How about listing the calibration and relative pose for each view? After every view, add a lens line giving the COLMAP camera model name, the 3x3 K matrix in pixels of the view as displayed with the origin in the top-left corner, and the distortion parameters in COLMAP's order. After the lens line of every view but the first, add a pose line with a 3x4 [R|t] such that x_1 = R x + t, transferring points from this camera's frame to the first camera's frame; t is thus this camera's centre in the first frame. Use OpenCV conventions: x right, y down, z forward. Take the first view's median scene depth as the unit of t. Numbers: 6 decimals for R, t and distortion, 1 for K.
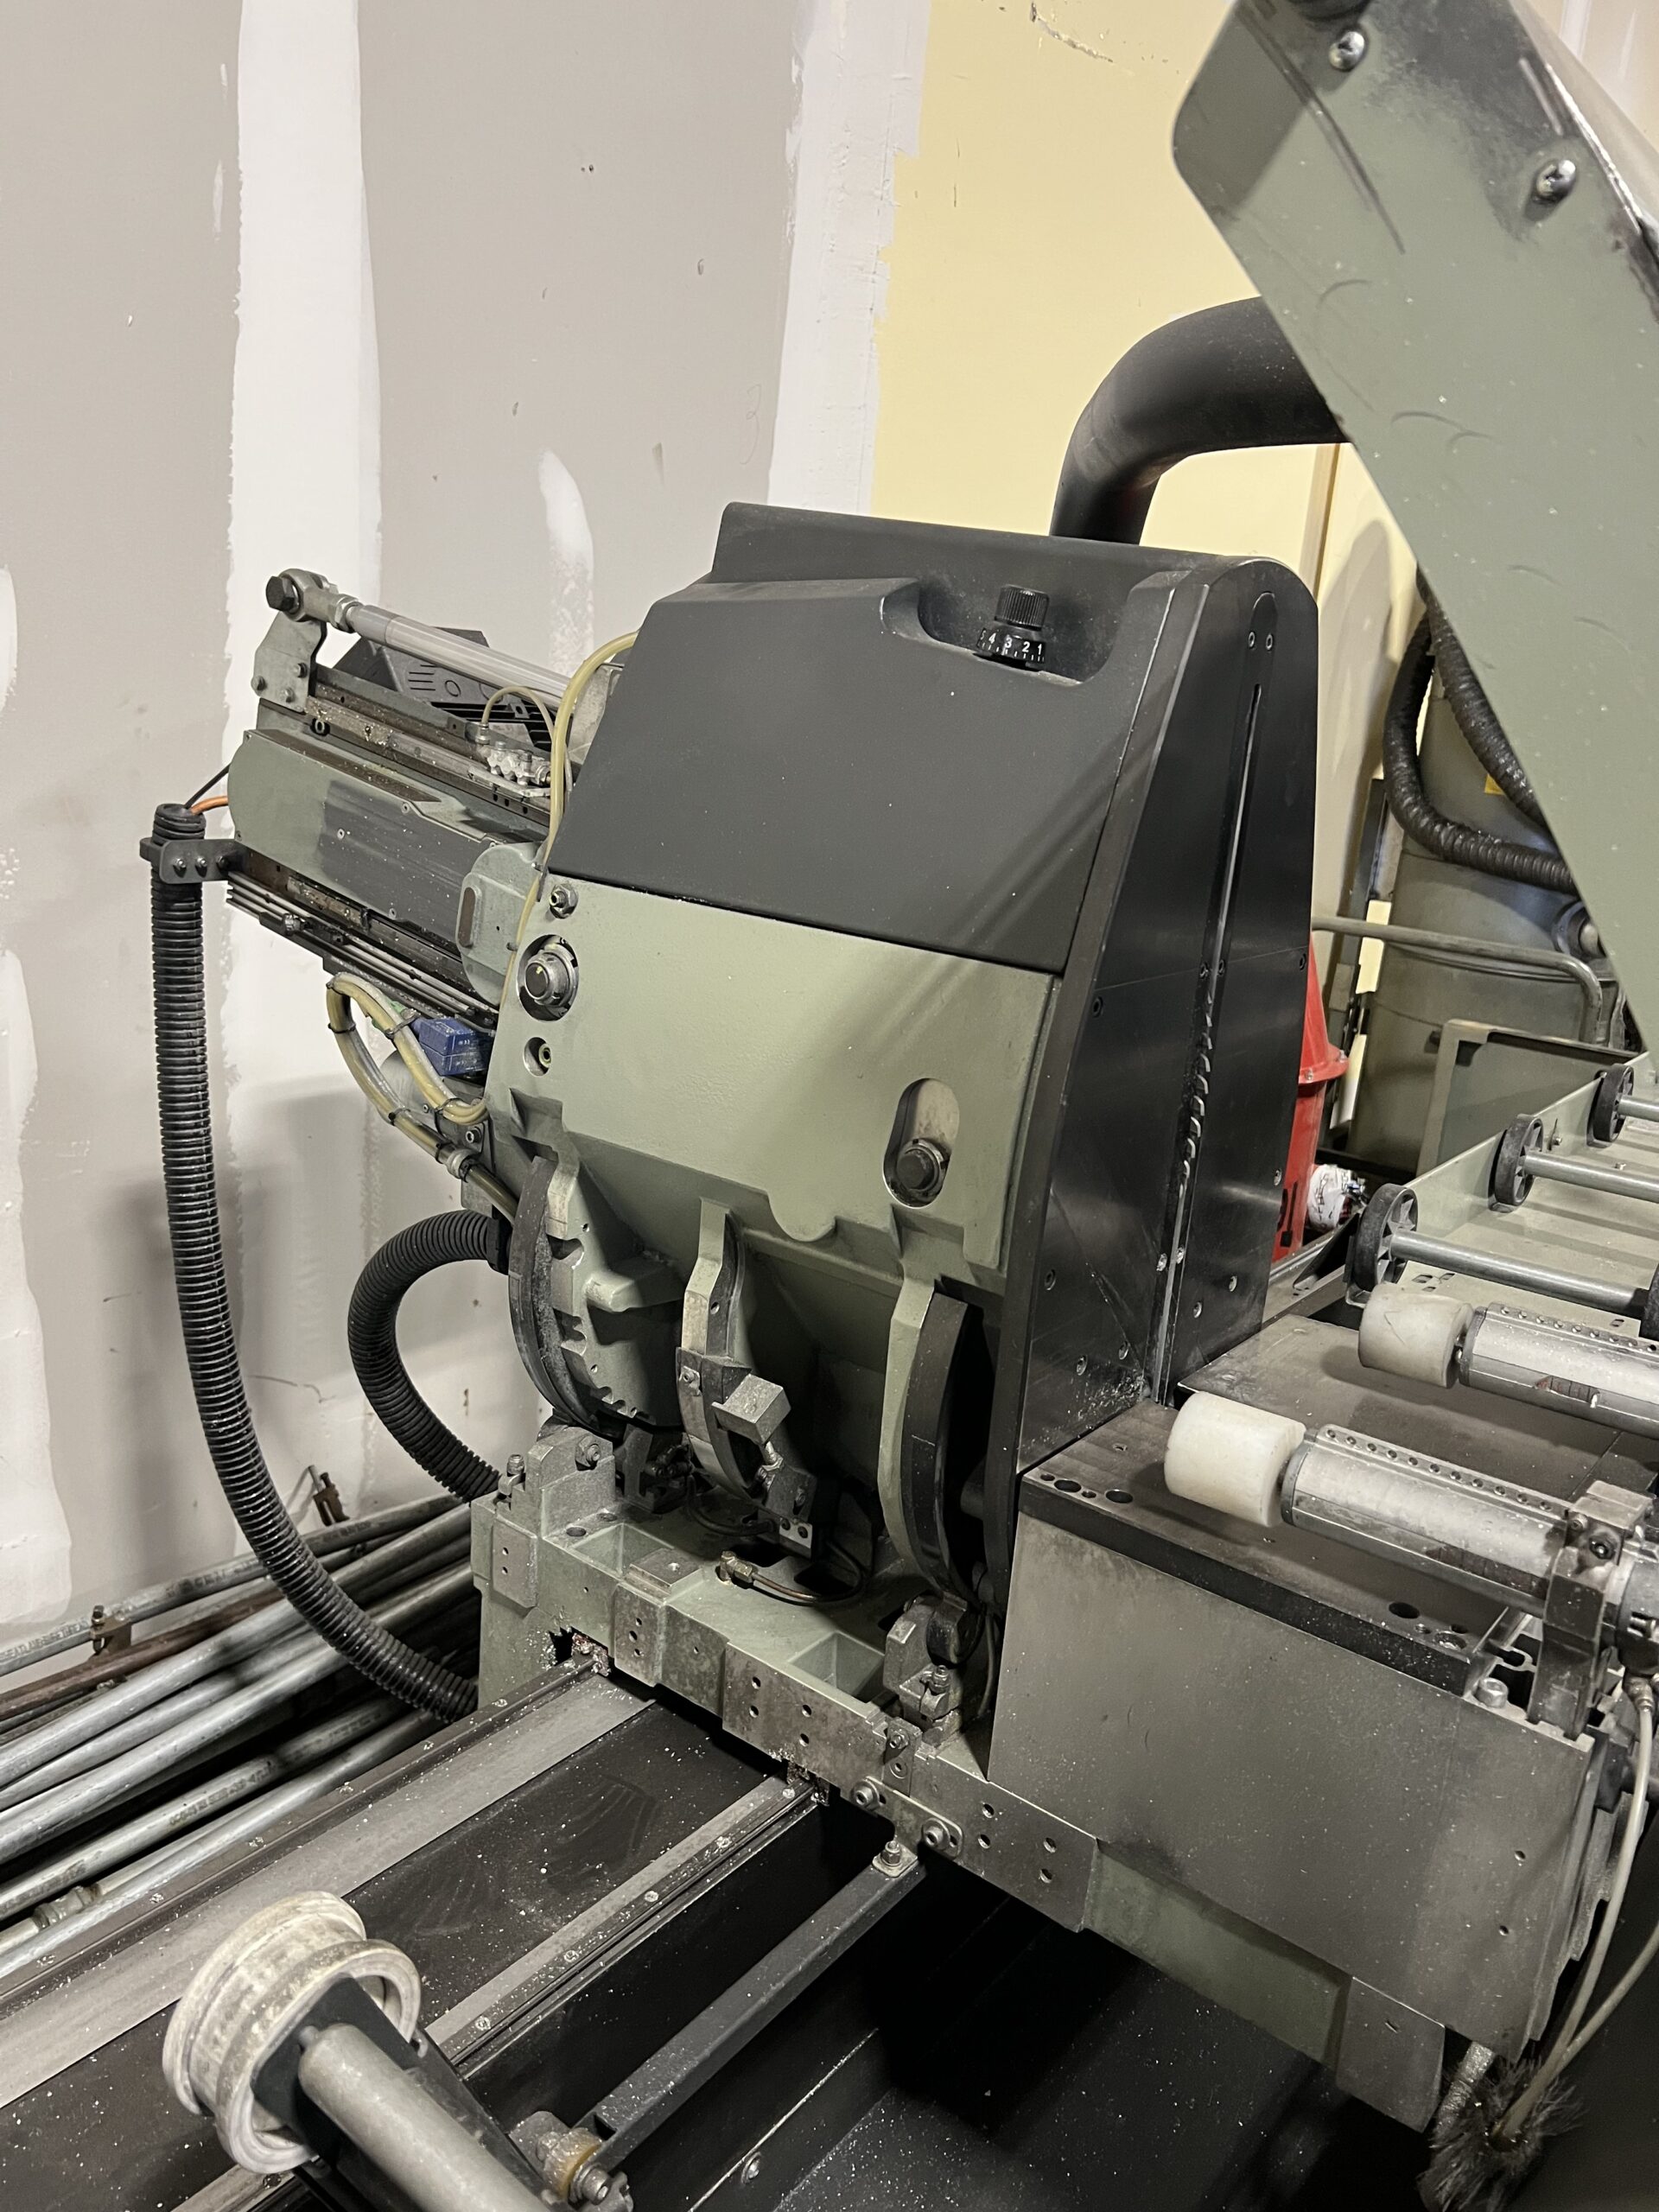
lens RADIAL K [[1660.8, 0, 829.5], [0, 1660.8, 1106.0], [0, 0, 1]] dist [0.067569, -0.095635]
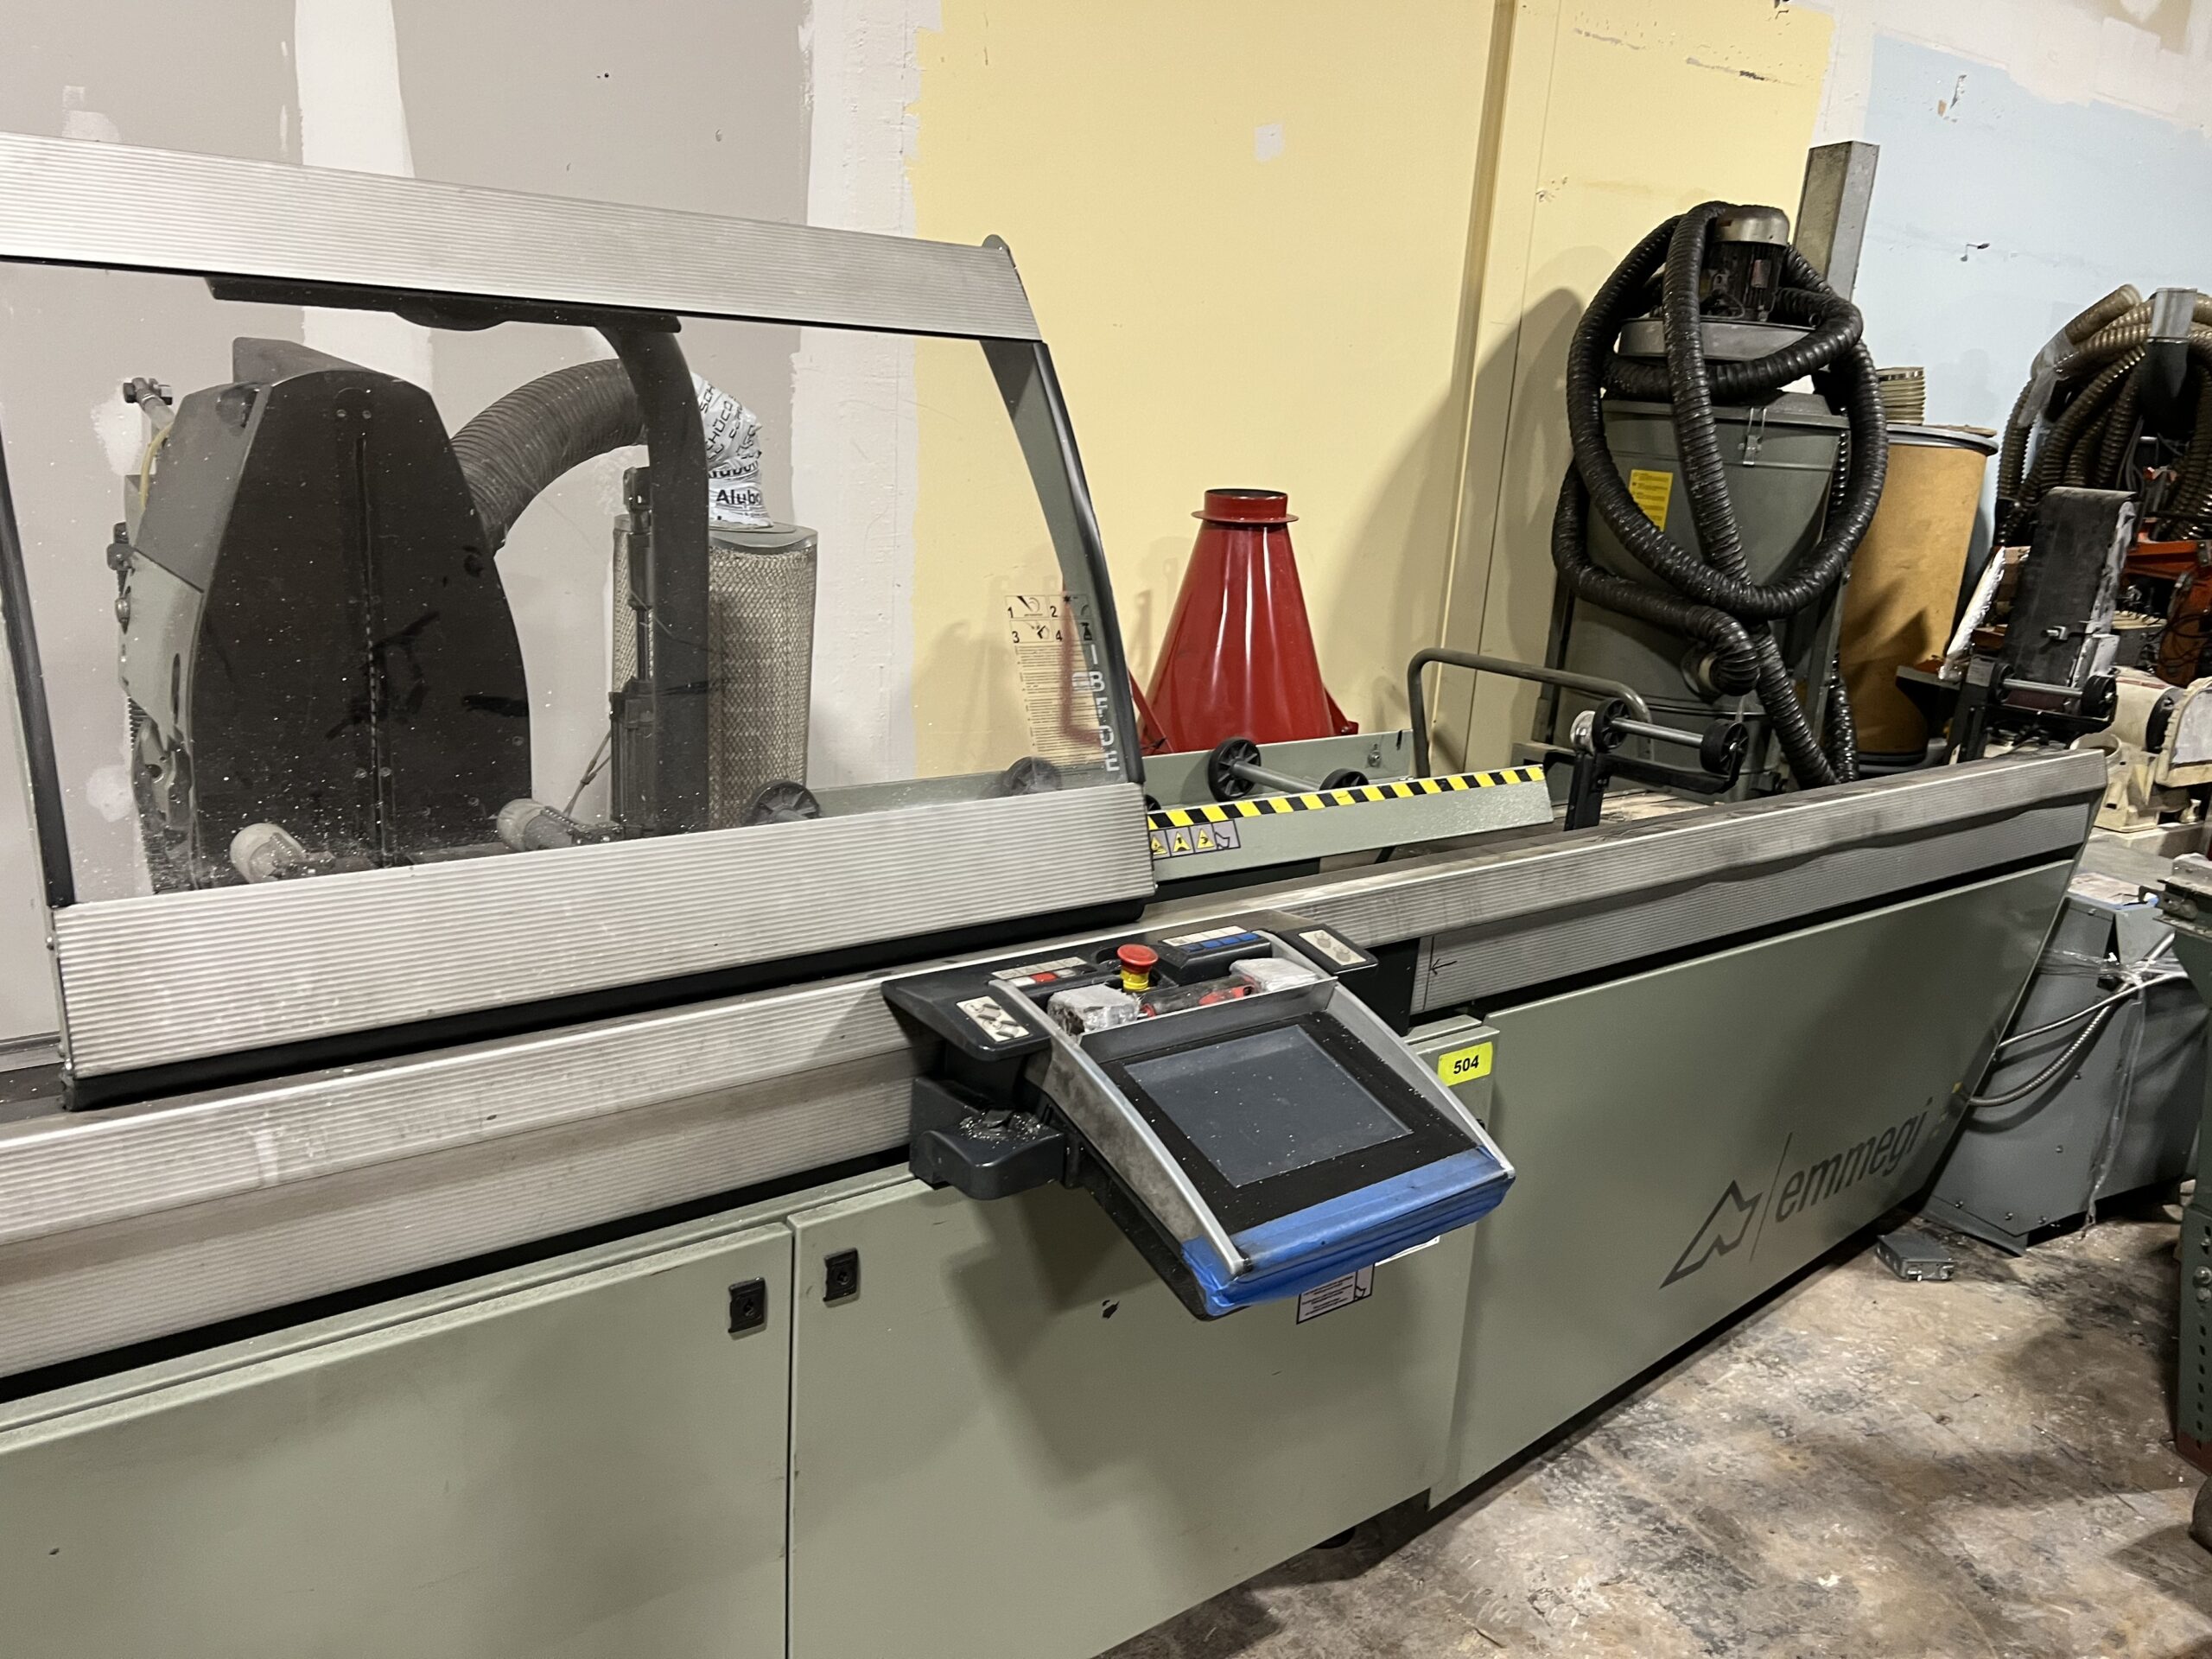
lens RADIAL K [[1666.7, 0, 1093.0], [0, 1666.7, 826.7], [0, 0, 1]] dist [0.081476, -0.104123]
pose [[0.965245, 0.043326, -0.257732, 1.054370], [-0.049774, 0.998588, -0.018545, 0.106734], [0.256564, 0.030729, 0.966039, -0.369937]]
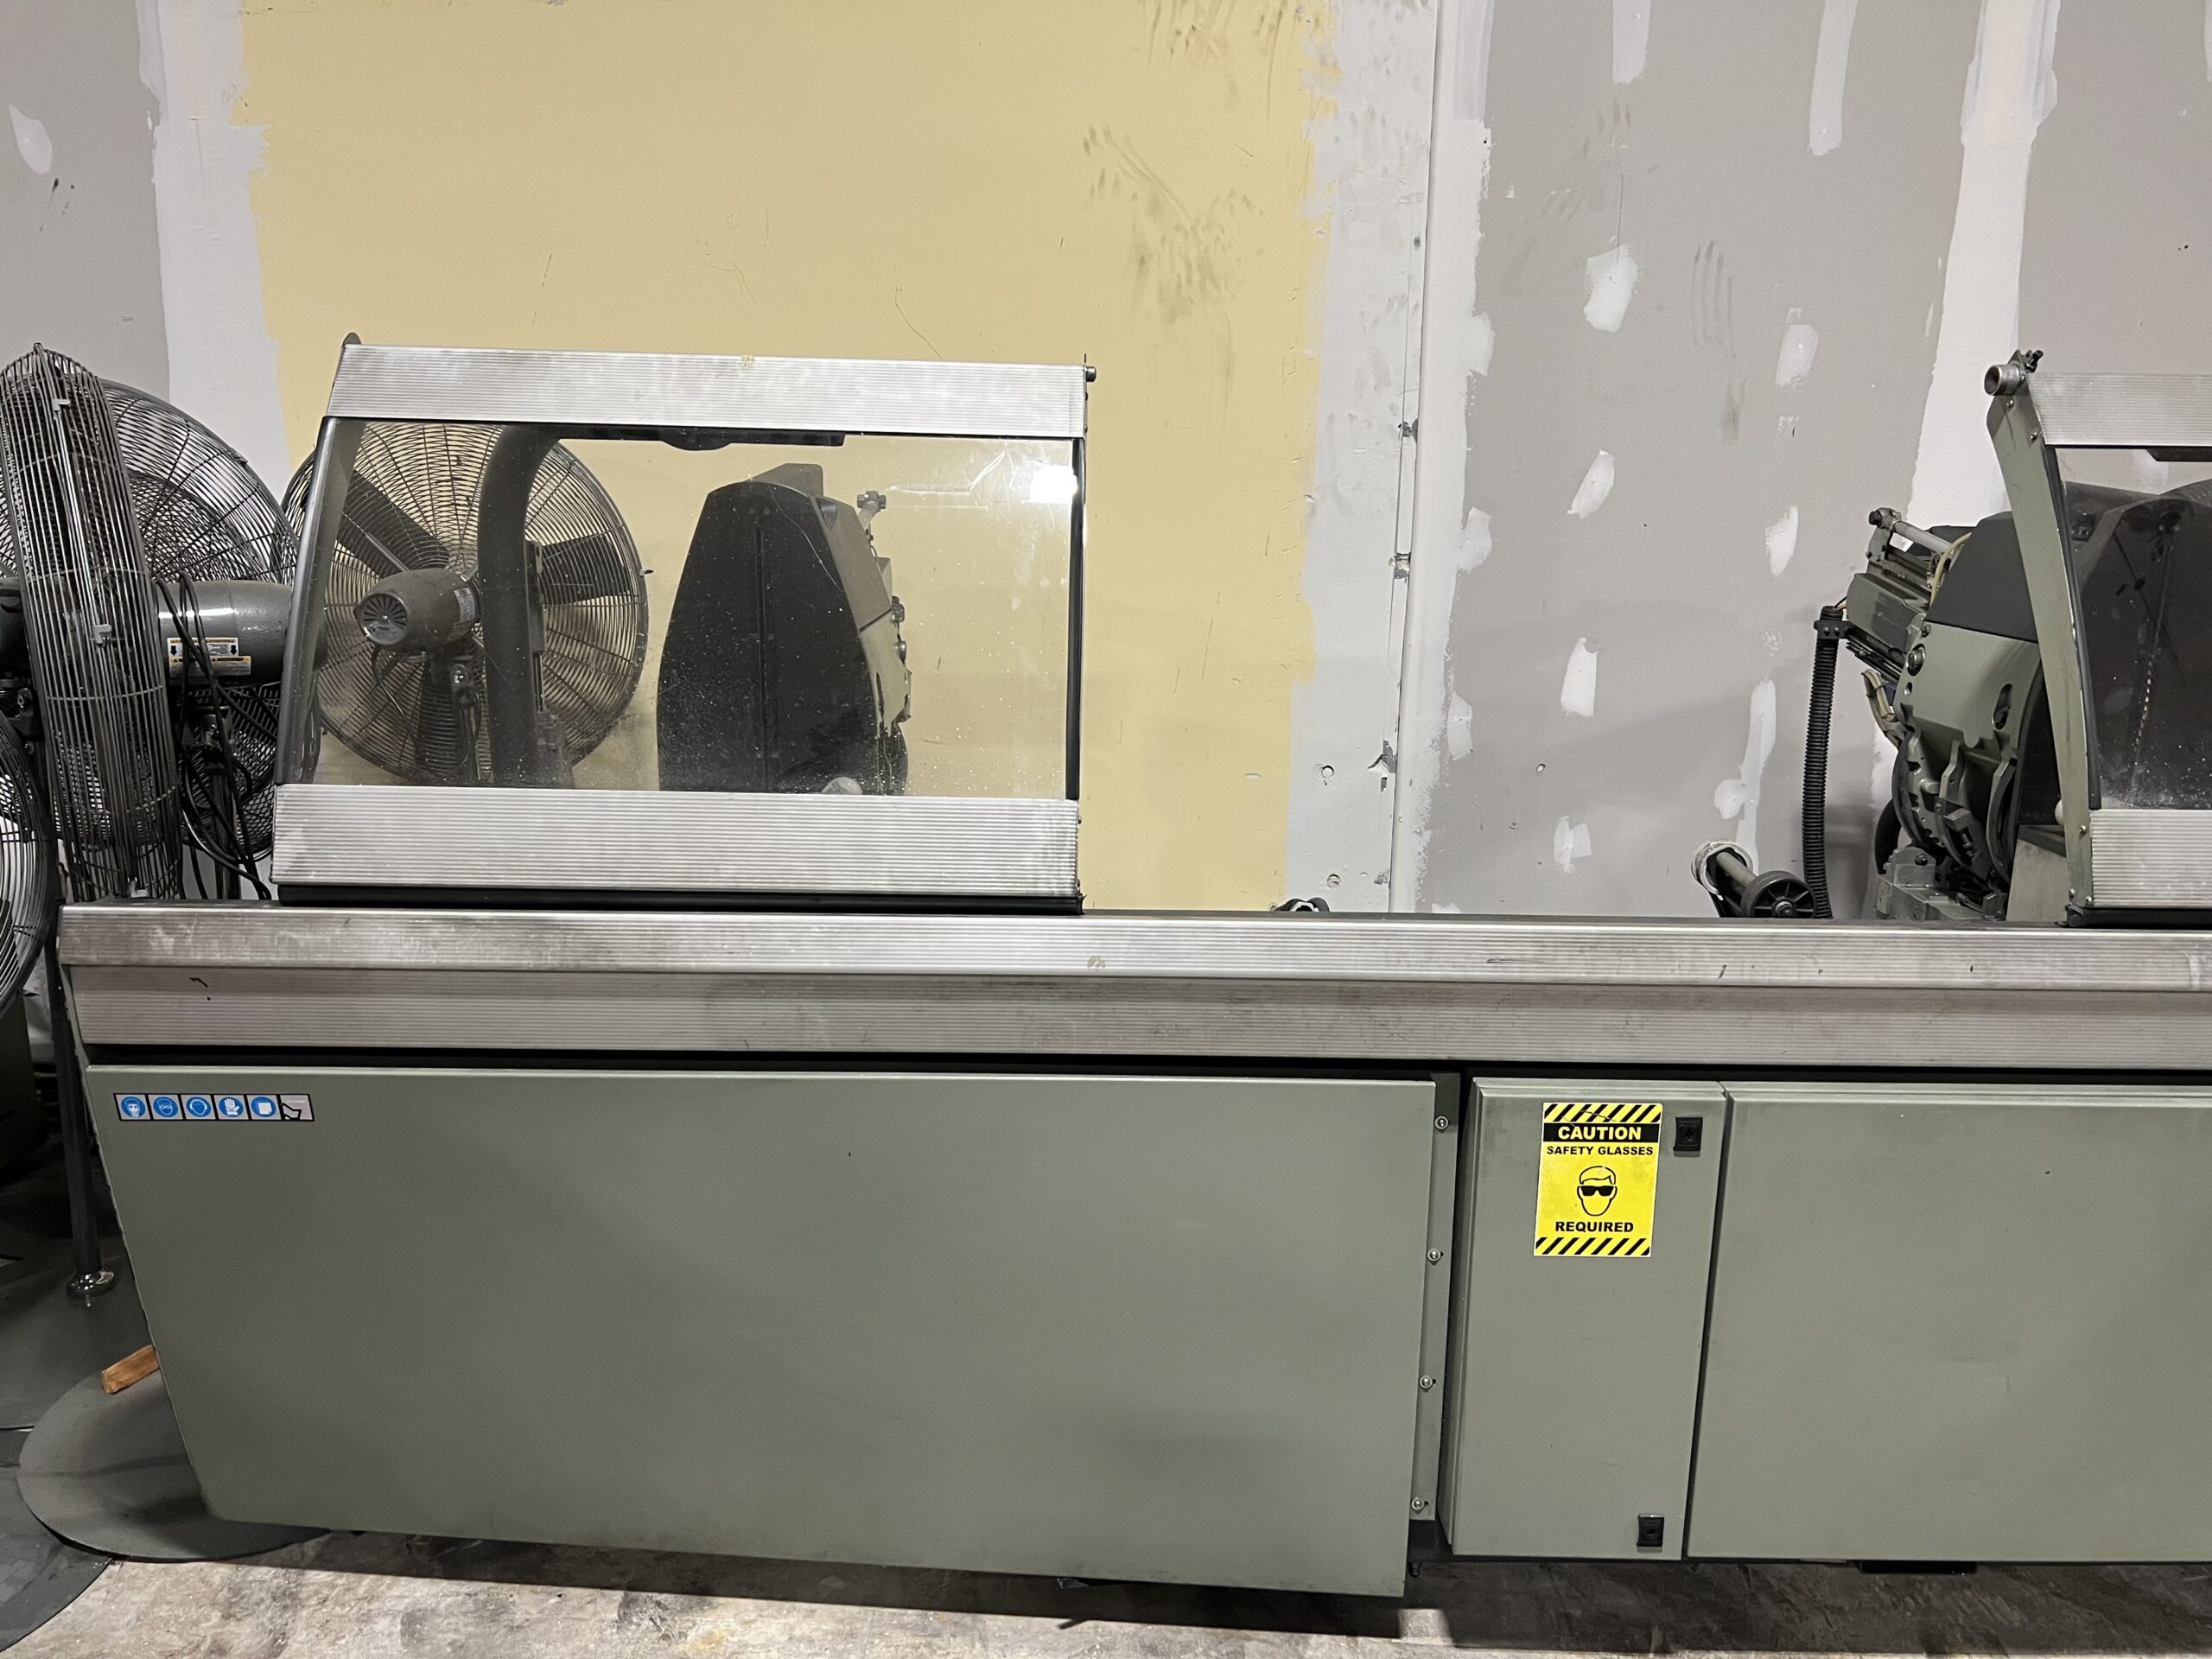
lens RADIAL K [[1660.8, 0, 1119.6], [0, 1660.8, 841.3], [0, 0, 1]] dist [0.067569, -0.095635]
pose [[0.618820, 0.106288, -0.778309, 0.953633], [-0.167840, 0.985813, 0.001178, 0.344958], [0.767392, 0.129903, 0.627881, -1.335759]]
